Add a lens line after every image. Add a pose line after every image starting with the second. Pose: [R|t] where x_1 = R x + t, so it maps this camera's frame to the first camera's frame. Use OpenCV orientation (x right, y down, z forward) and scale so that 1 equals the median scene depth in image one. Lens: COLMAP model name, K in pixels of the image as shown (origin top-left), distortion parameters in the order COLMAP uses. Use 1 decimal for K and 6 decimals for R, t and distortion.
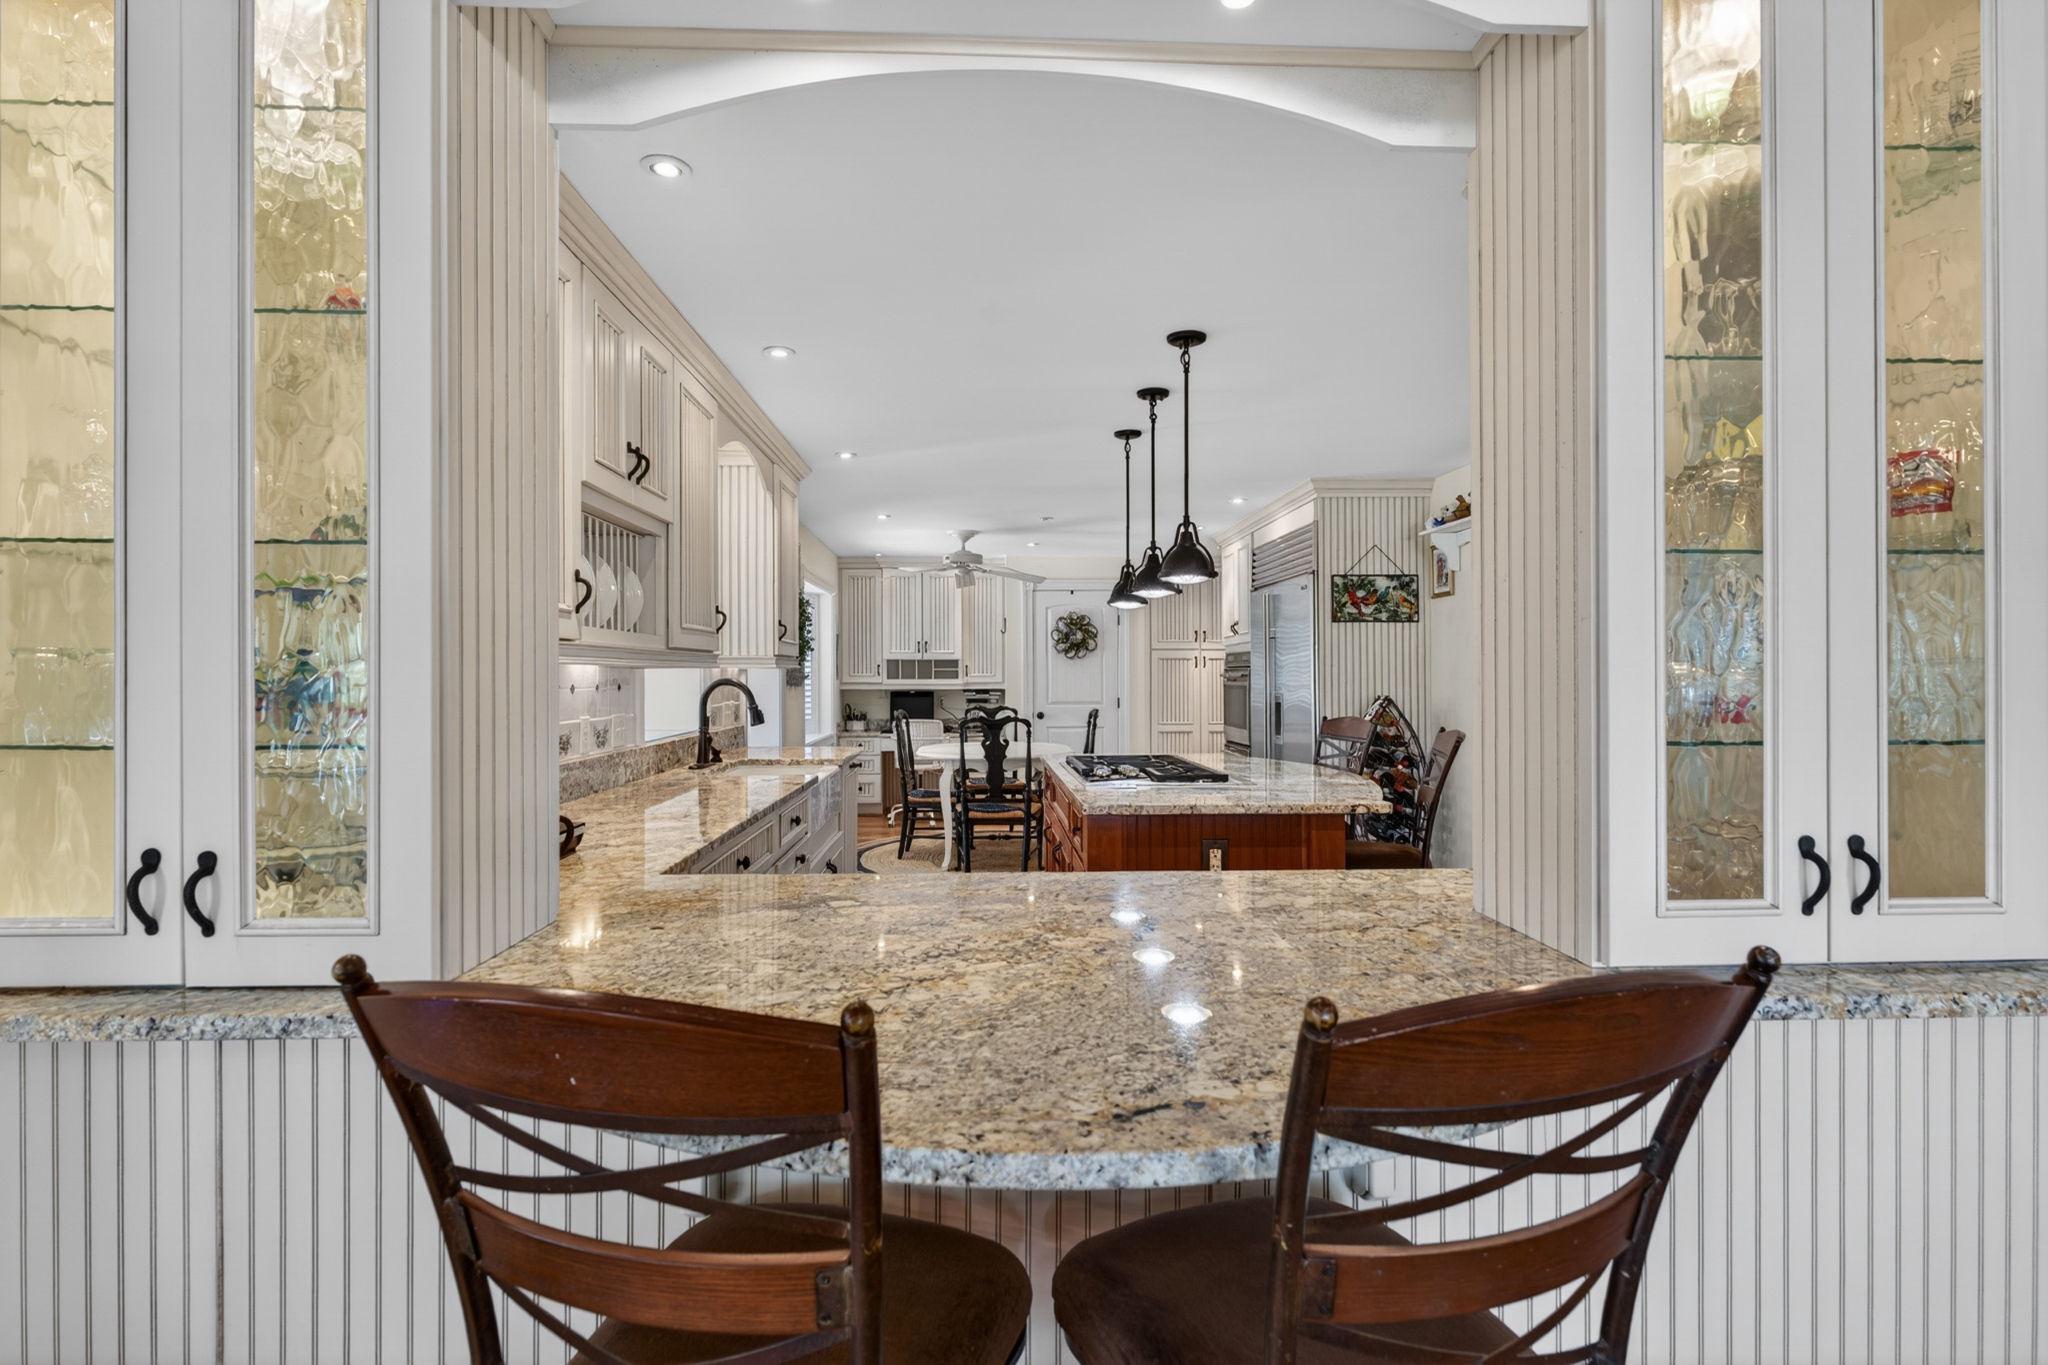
lens RADIAL K [[999.6, 0, 1022.4], [0, 999.6, 668.3], [0, 0, 1]] dist [0.004111, 0.000136]
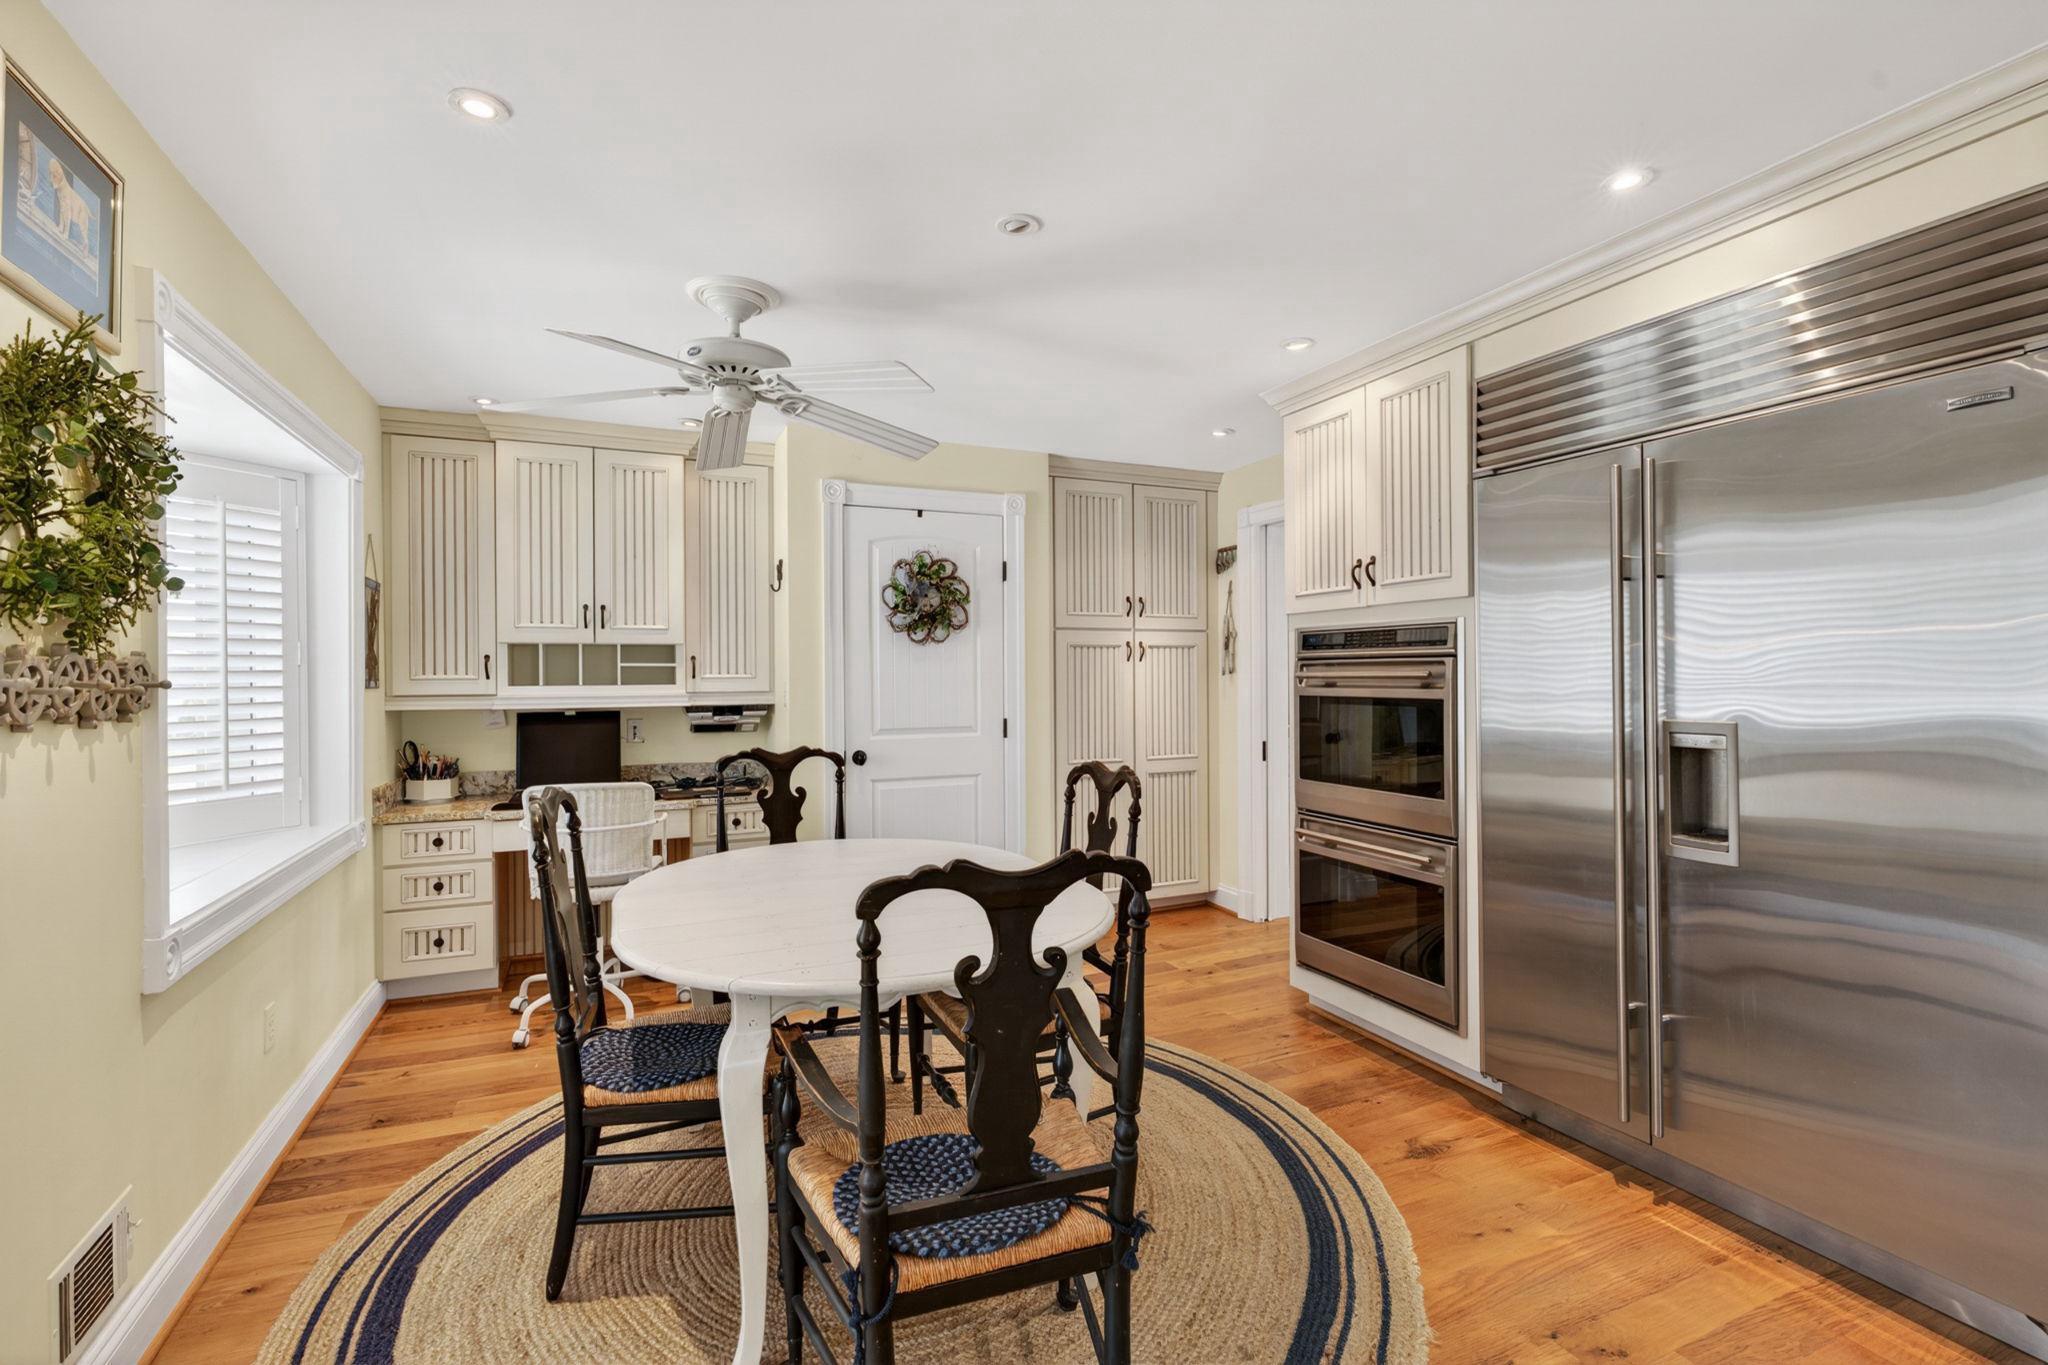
lens RADIAL K [[925.3, 0, 1033.7], [0, 925.3, 674.2], [0, 0, 1]] dist [-0.004557, 0.000875]
pose [[0.929911, -0.003944, 0.367765, -0.089725], [0.001324, 0.999972, 0.007377, 0.003354], [-0.367783, -0.006373, 0.929890, 0.690074]]
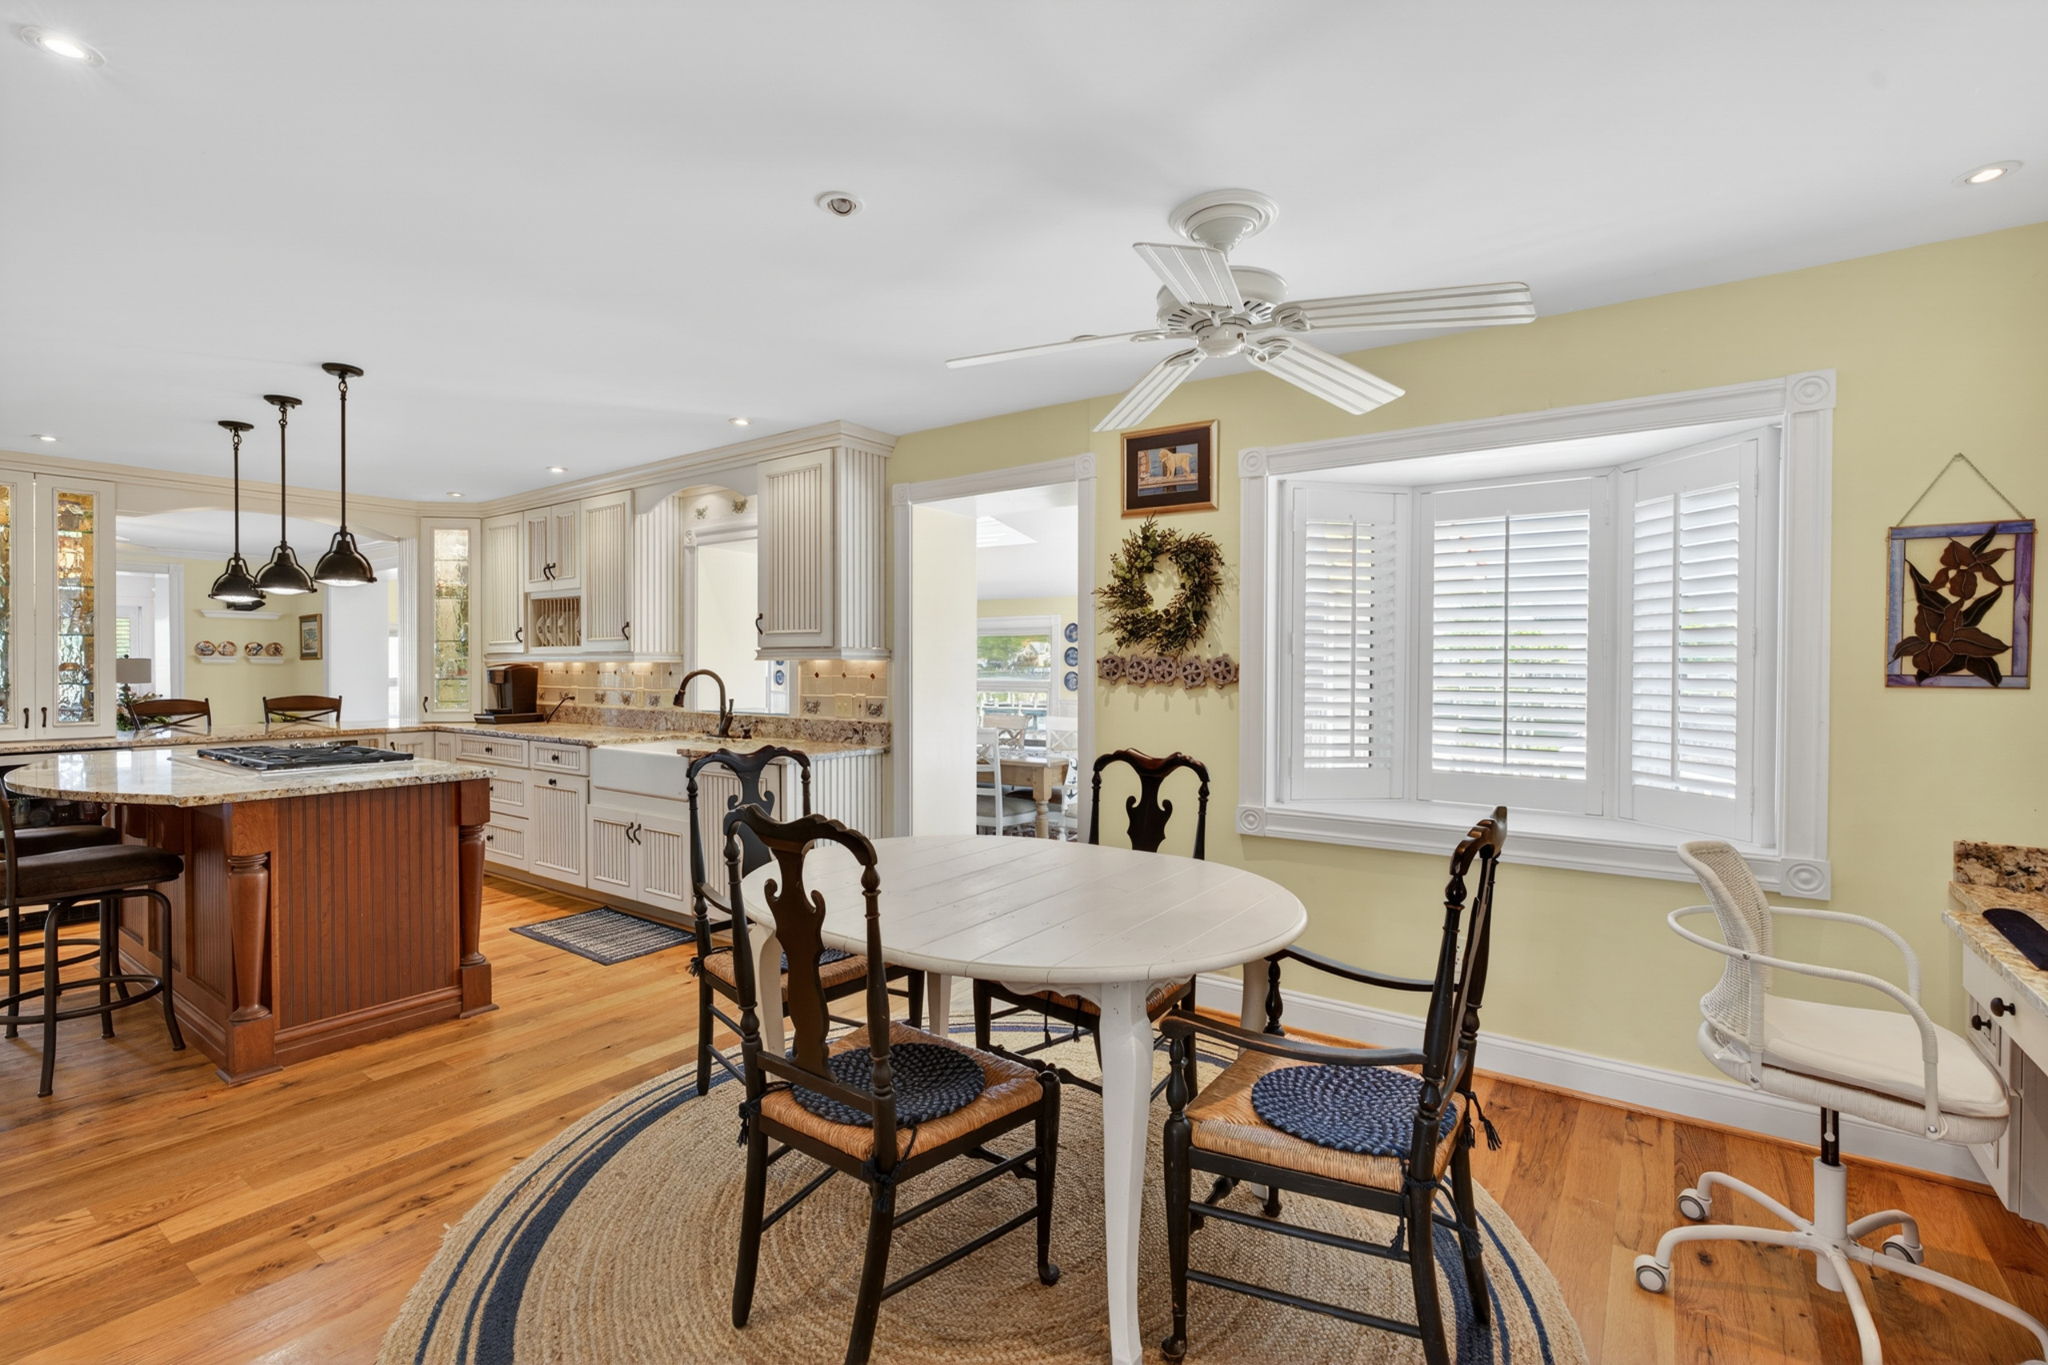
lens RADIAL K [[925.3, 0, 1026.3], [0, 925.3, 674.6], [0, 0, 1]] dist [-0.004557, 0.000875]
pose [[-0.624336, 0.009491, -0.781098, 0.224397], [0.004901, 0.999954, 0.008233, 0.005662], [0.781140, 0.001312, -0.624354, 1.226989]]
